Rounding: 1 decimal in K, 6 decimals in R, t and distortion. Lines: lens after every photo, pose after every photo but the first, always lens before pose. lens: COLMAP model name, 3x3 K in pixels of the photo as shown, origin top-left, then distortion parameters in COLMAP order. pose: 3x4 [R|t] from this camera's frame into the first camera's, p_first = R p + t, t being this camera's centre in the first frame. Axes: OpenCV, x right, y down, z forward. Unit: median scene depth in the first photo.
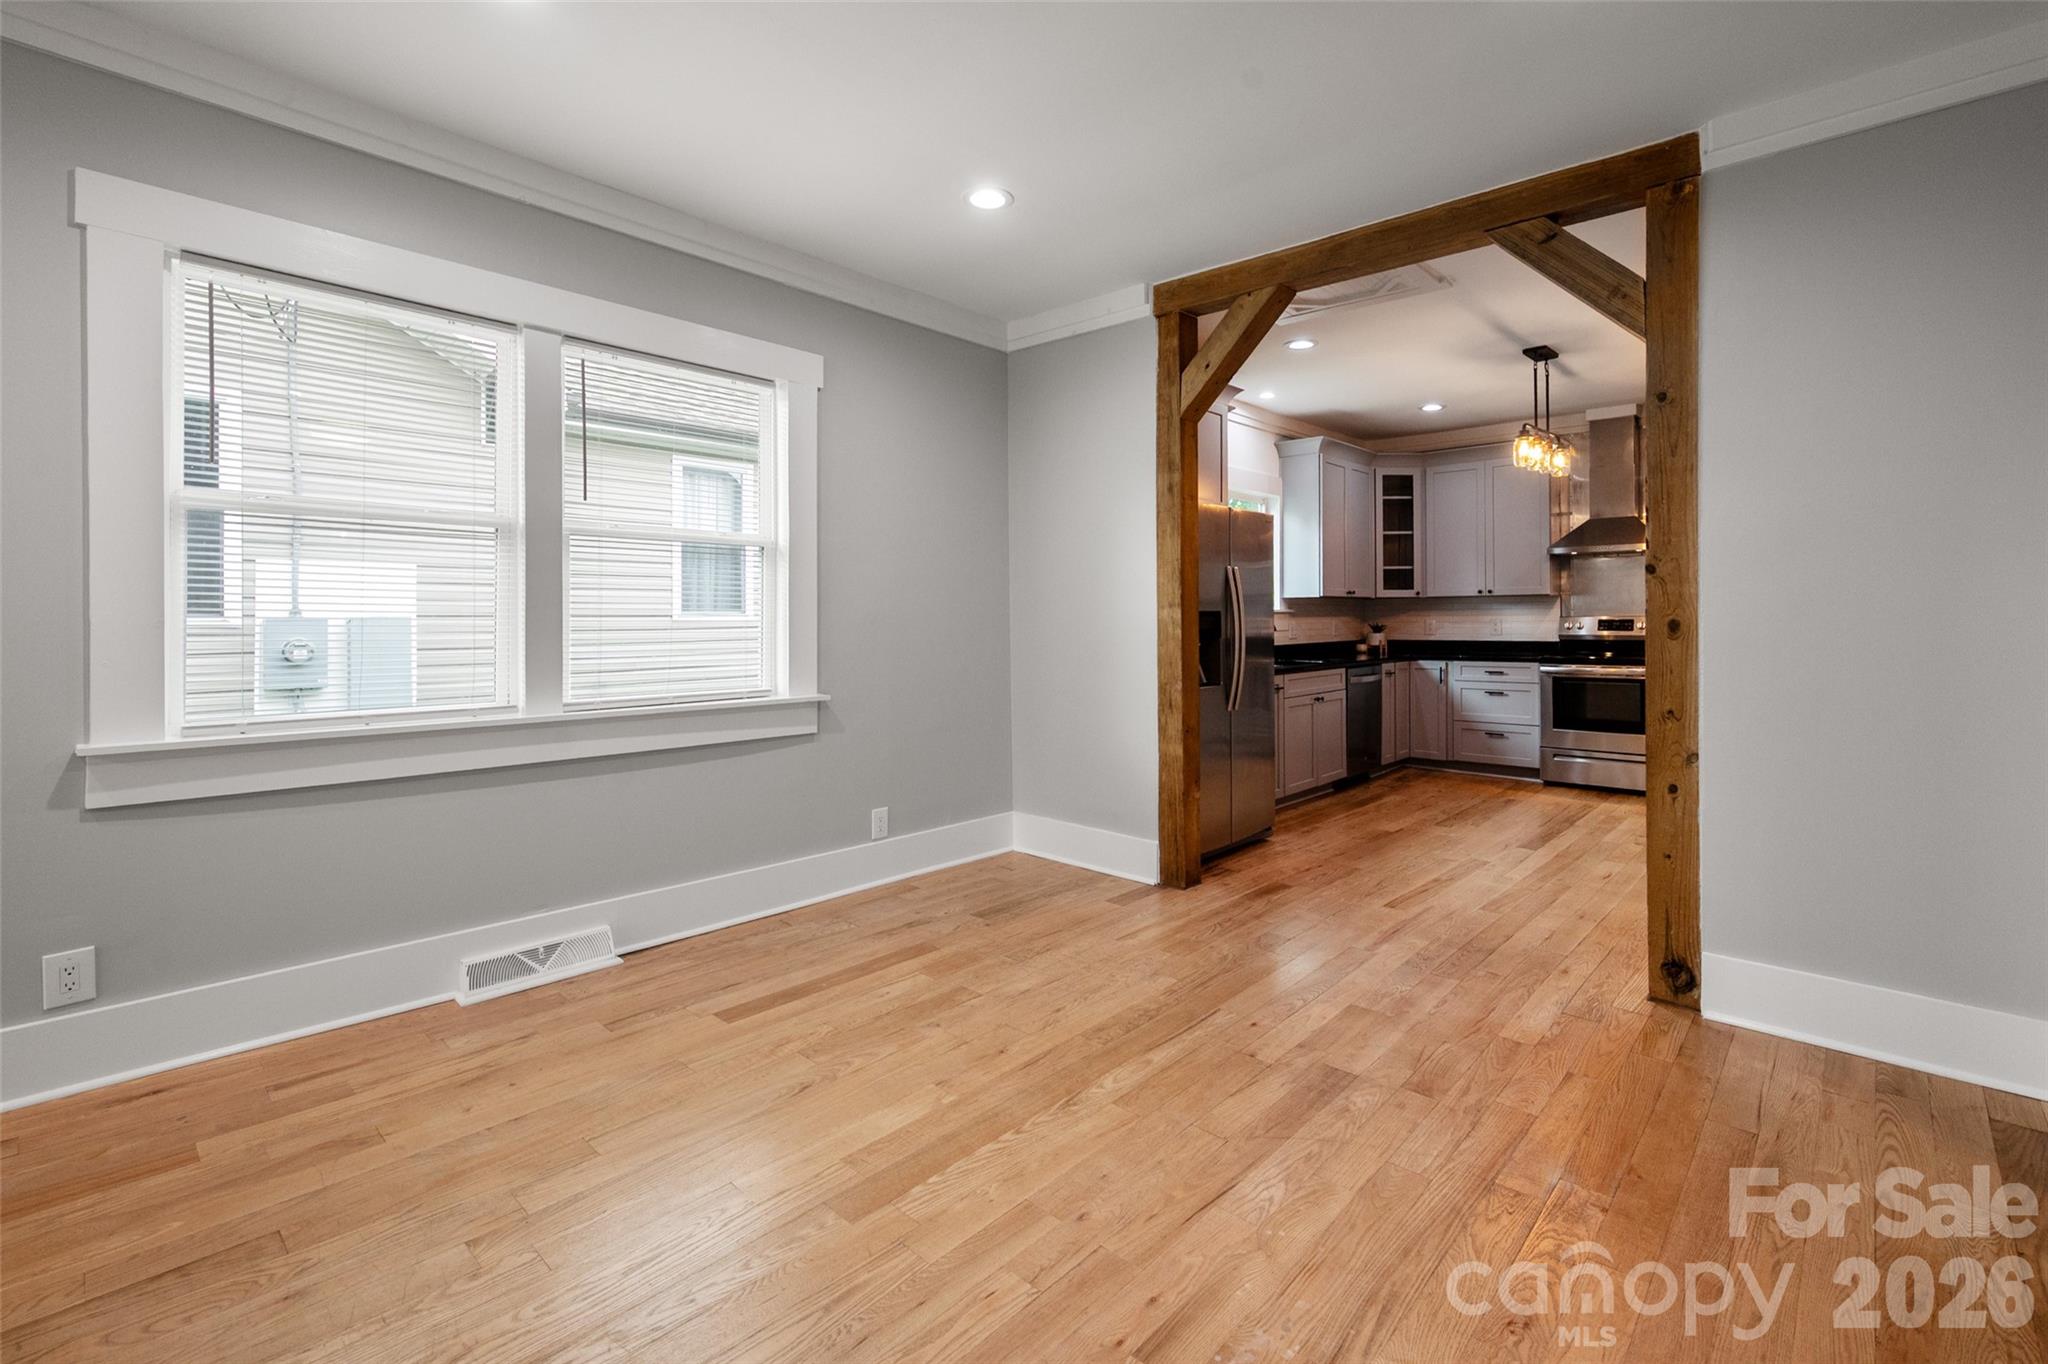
lens RADIAL K [[907.7, 0, 1052.2], [0, 907.7, 615.4], [0, 0, 1]] dist [0.001017, 0.000013]
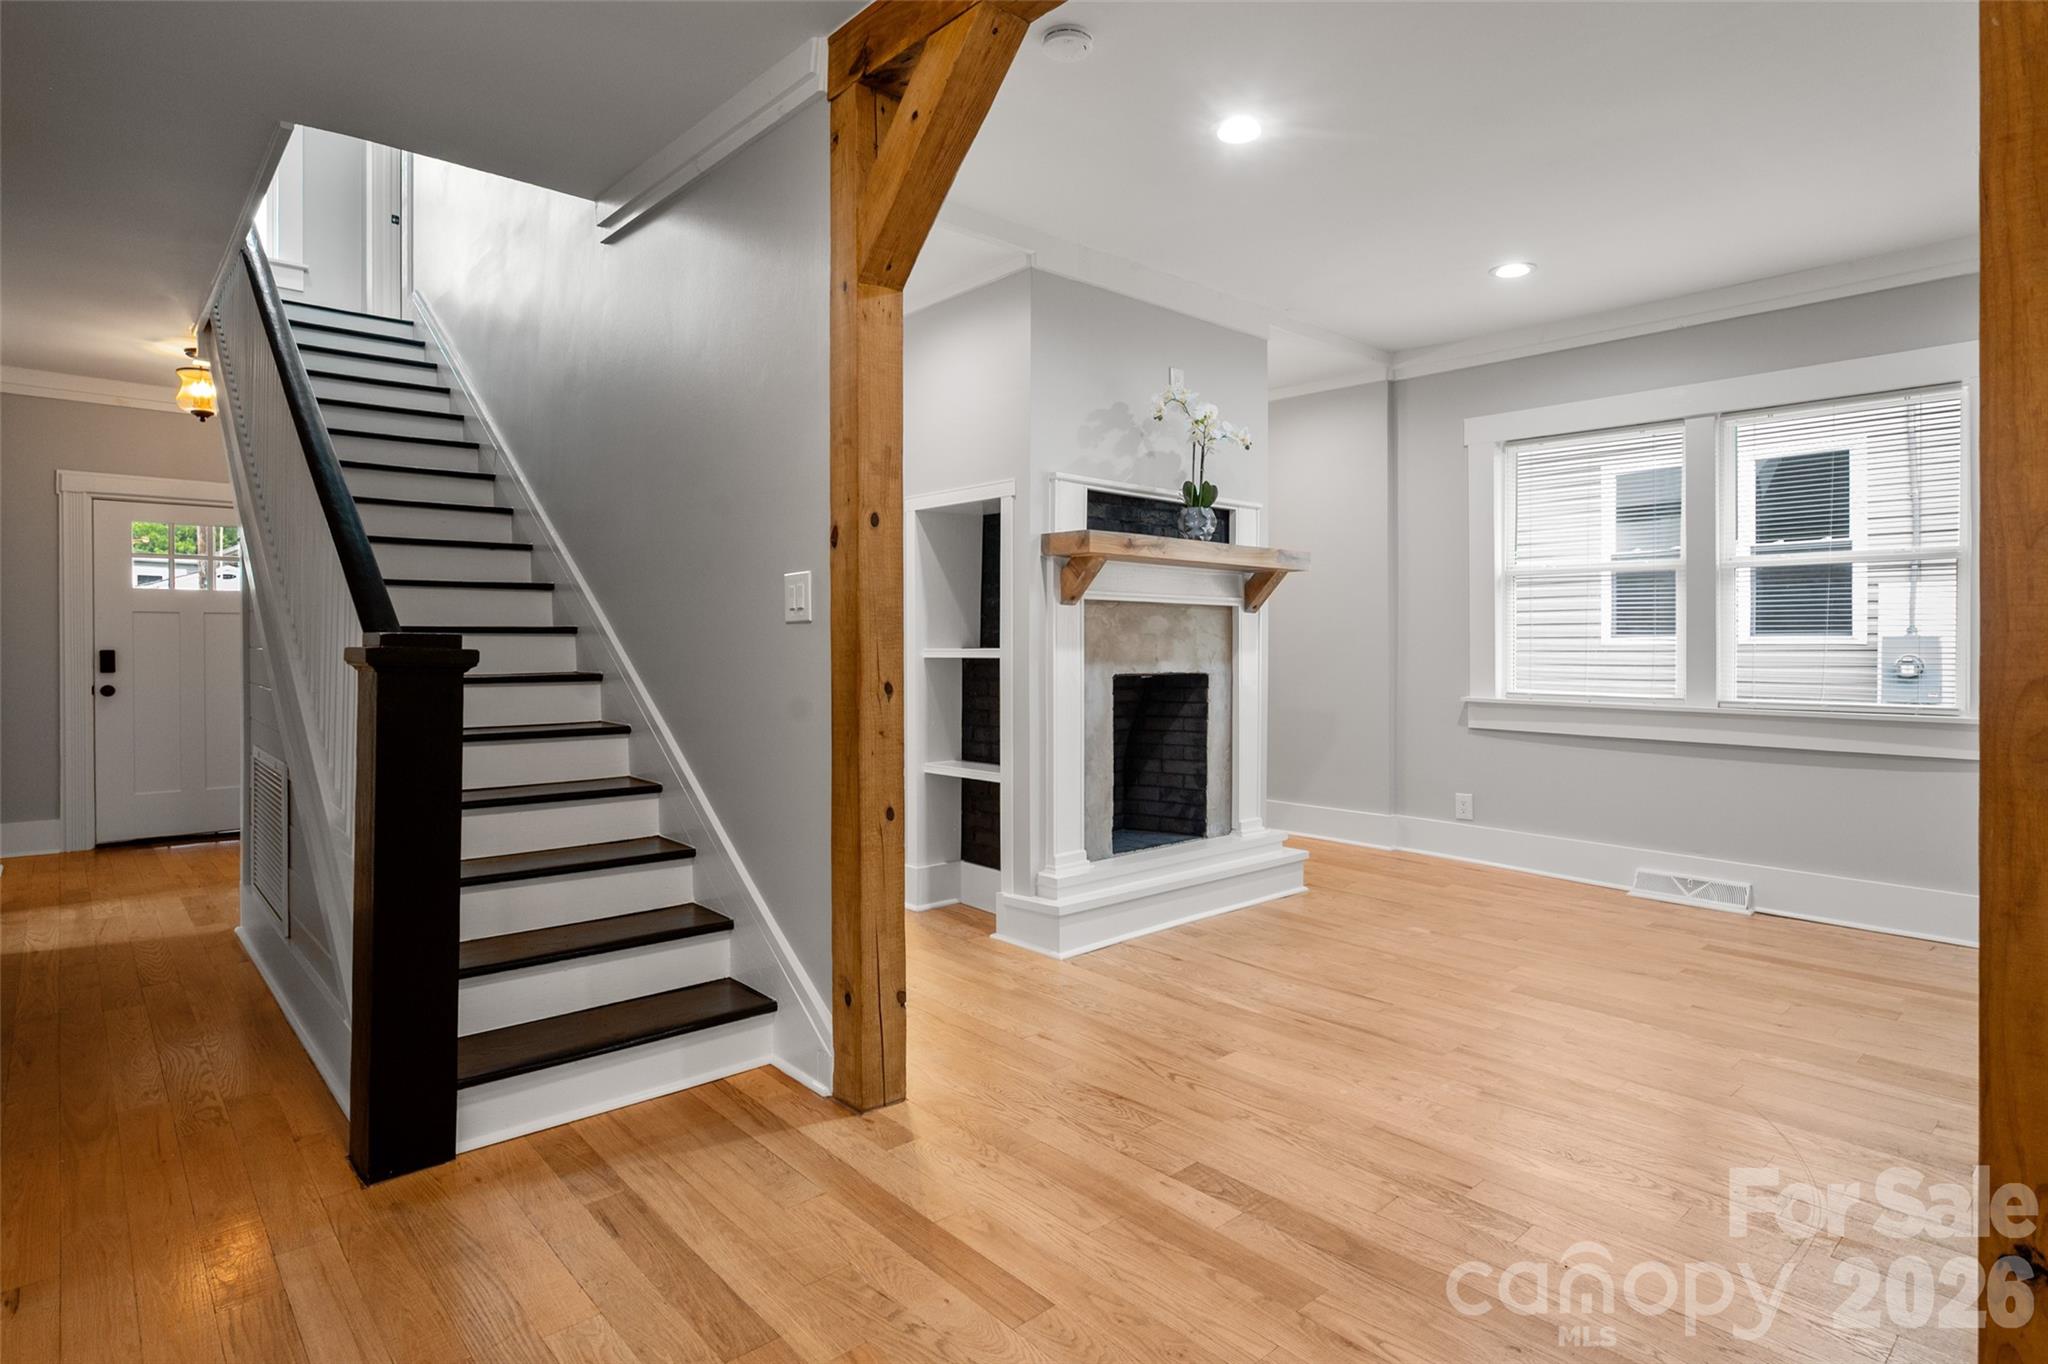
lens RADIAL K [[1077.6, 0, 1032.8], [0, 1077.6, 647.9], [0, 0, 1]] dist [-0.001538, -0.000401]
pose [[-0.098099, 0.007038, -0.995152, 0.824403], [0.003994, 0.999970, 0.006678, 0.006332], [0.995169, -0.003319, -0.098125, 0.140192]]
